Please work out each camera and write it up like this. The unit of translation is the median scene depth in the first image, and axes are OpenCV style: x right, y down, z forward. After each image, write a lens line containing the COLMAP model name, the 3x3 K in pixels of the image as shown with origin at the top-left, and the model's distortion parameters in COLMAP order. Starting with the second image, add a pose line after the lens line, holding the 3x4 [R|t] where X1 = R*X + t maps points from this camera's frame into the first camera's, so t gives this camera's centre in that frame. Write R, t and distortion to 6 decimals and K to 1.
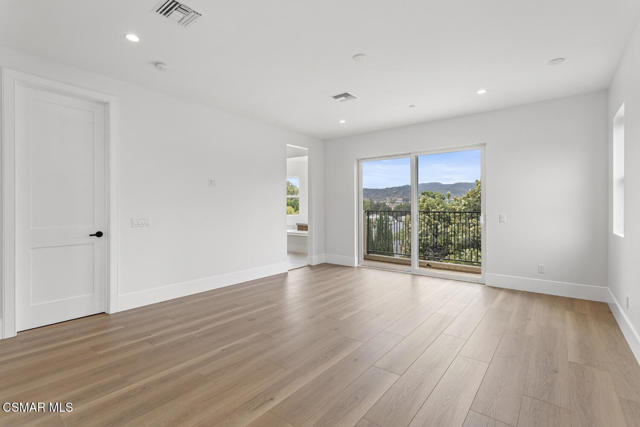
lens RADIAL K [[303.8, 0, 320.2], [0, 303.8, 209.4], [0, 0, 1]] dist [0.002918, 0.001731]
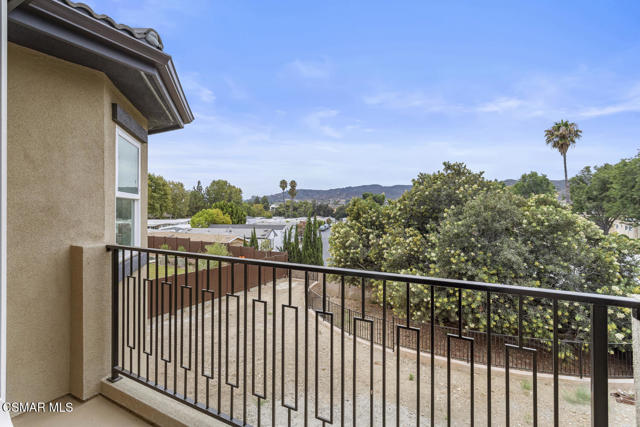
lens RADIAL K [[303.8, 0, 325.3], [0, 303.8, 209.1], [0, 0, 1]] dist [0.002918, 0.001731]
pose [[0.981120, -0.003316, 0.193374, 0.114894], [0.004353, 0.999978, -0.004939, -0.011971], [-0.193353, 0.005687, 0.981113, 0.227133]]
